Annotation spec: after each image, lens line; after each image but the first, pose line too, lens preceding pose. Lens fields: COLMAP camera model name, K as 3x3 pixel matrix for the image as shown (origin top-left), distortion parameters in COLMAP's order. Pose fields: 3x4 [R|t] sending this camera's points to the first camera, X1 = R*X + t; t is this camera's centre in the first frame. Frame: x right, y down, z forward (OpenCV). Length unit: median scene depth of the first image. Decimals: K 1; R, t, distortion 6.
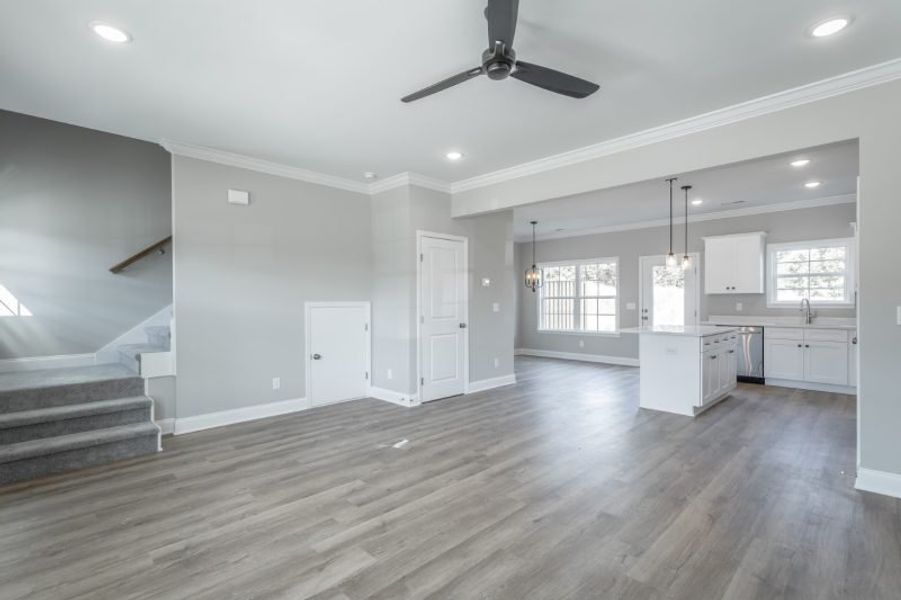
lens RADIAL K [[424.3, 0, 450.5], [0, 424.3, 300.0], [0, 0, 1]] dist [0.004381, 0.000230]
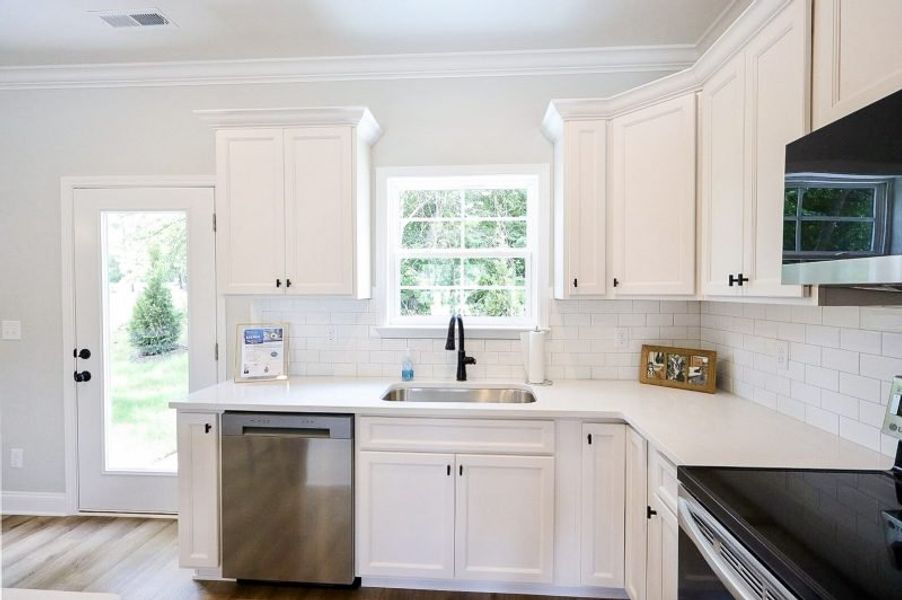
lens RADIAL K [[419.9, 0, 457.4], [0, 419.9, 298.6], [0, 0, 1]] dist [-0.003679, -0.000196]
pose [[0.749730, -0.009154, 0.661680, 0.601110], [-0.005867, 0.999773, 0.020478, -0.024718], [-0.661718, -0.019235, 0.749506, 0.741939]]
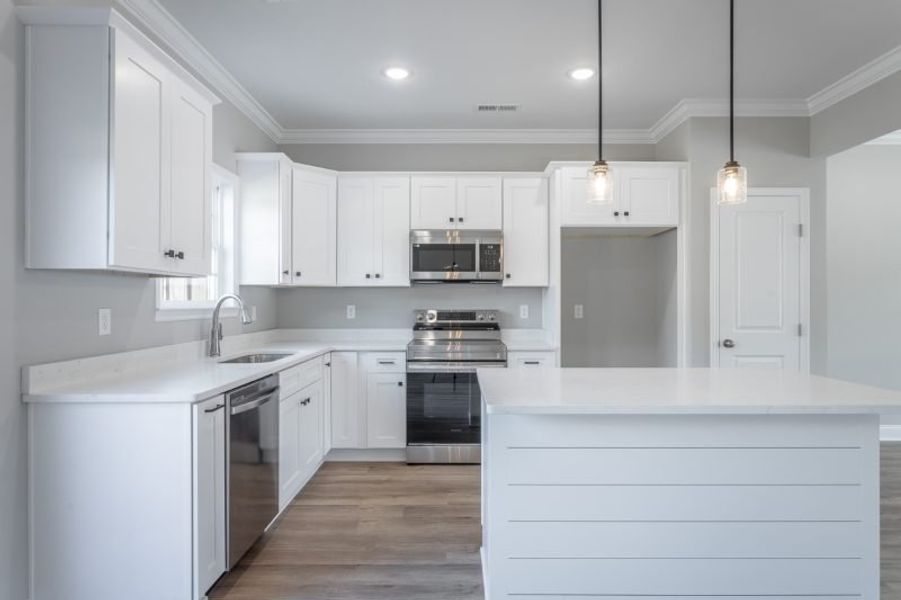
lens RADIAL K [[515.5, 0, 456.5], [0, 515.5, 302.0], [0, 0, 1]] dist [-0.005595, -0.000643]
pose [[-0.712937, 0.001725, 0.701225, 0.323344], [0.000422, 0.999998, -0.002031, 0.004110], [-0.701227, -0.001153, -0.712937, 1.221111]]
